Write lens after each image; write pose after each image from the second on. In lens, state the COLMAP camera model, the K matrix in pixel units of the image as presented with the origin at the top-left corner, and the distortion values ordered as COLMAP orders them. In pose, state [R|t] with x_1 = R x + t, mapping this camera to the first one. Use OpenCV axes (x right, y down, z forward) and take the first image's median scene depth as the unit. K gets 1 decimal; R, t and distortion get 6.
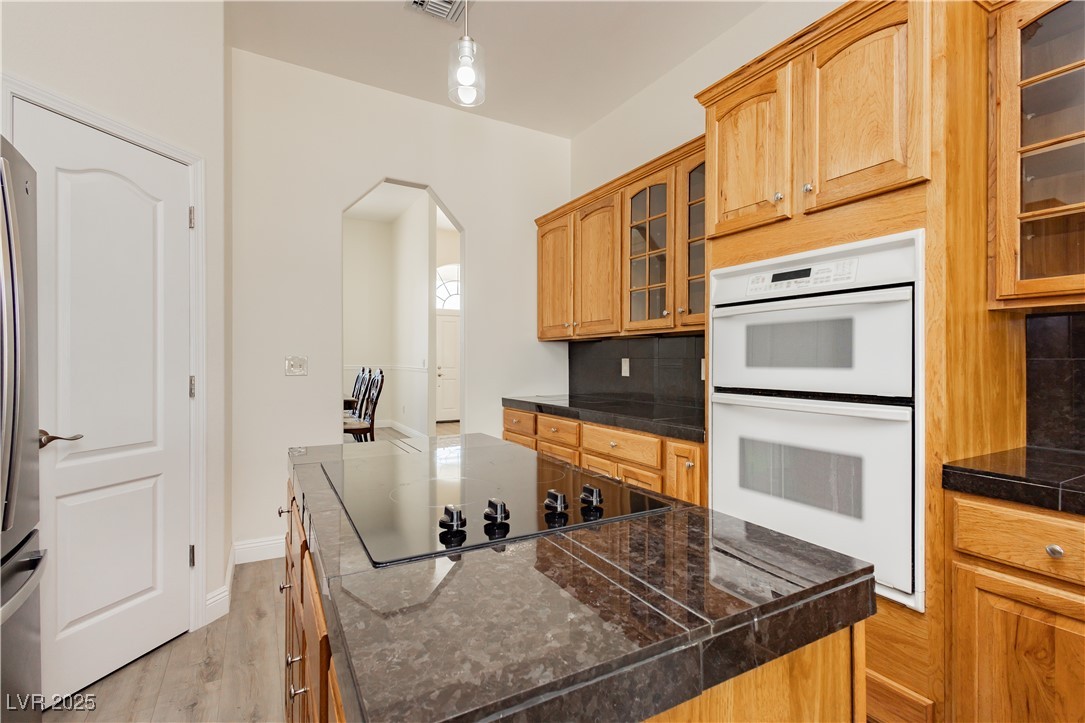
lens RADIAL K [[497.7, 0, 542.5], [0, 497.7, 361.5], [0, 0, 1]] dist [0.004561, 0.000723]
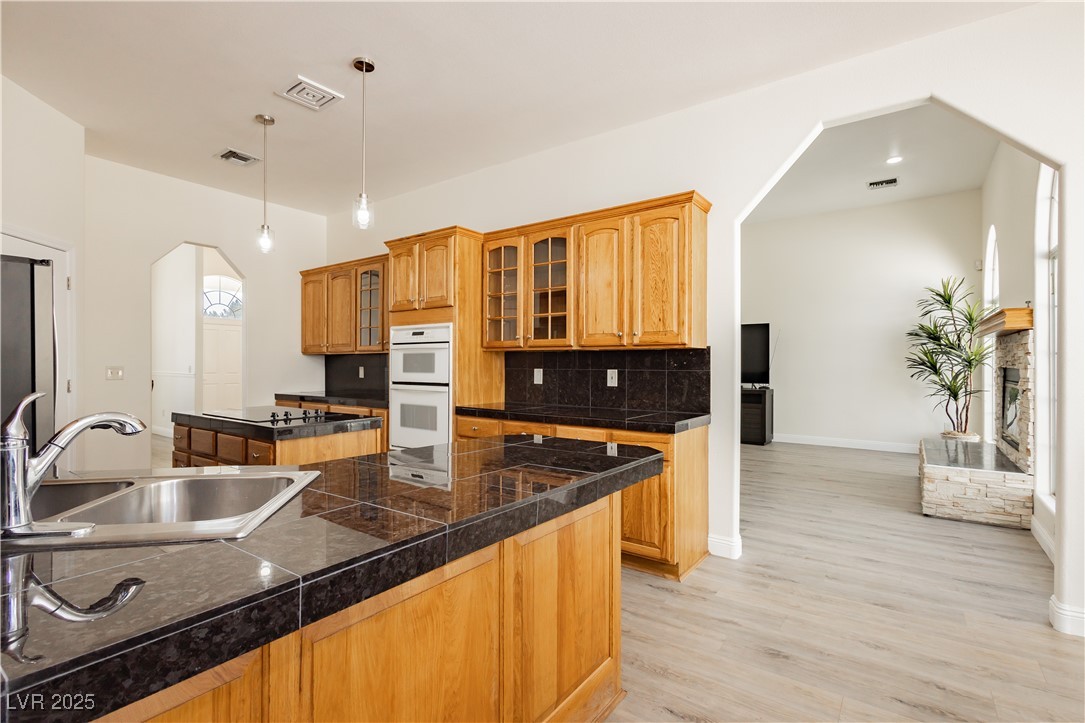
lens RADIAL K [[490.1, 0, 545.1], [0, 490.1, 365.2], [0, 0, 1]] dist [0.001597, -0.000134]
pose [[0.904385, -0.001727, 0.426714, 0.042633], [0.001243, 0.999998, 0.001411, -0.021298], [-0.426716, -0.000746, 0.904385, -1.180252]]
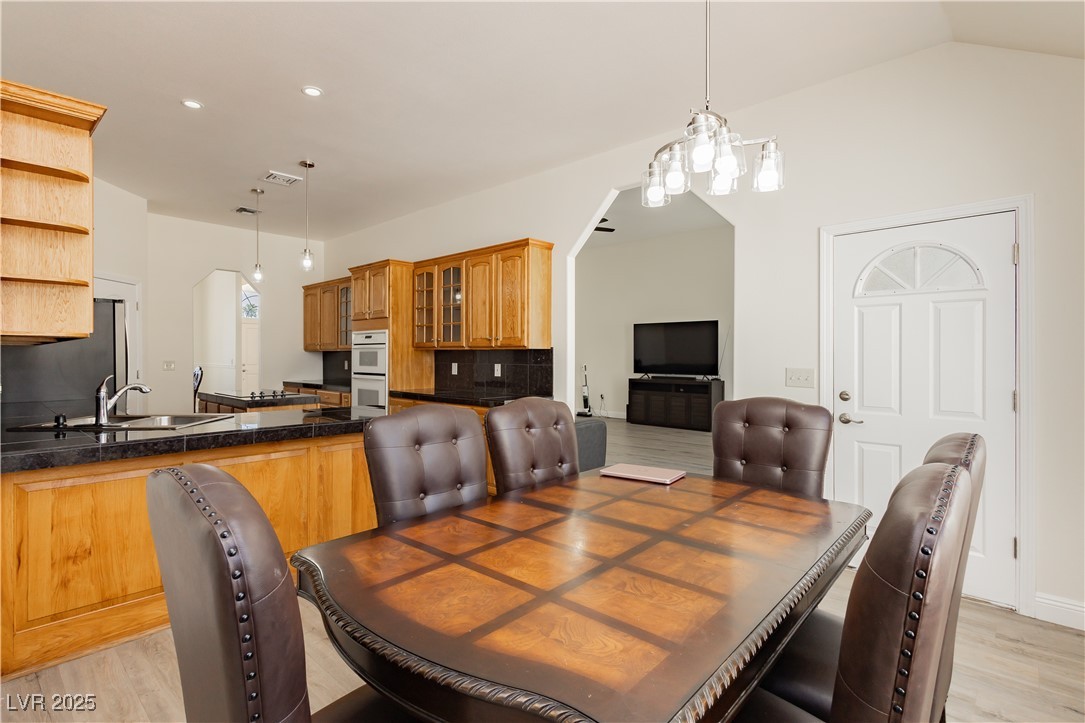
lens RADIAL K [[511.0, 0, 533.2], [0, 511.0, 357.0], [0, 0, 1]] dist [0.001805, 0.000206]
pose [[0.952169, -0.002937, 0.305556, 0.434091], [0.002310, 0.999994, 0.002412, -0.042699], [-0.305562, -0.001591, 0.952171, -2.127609]]
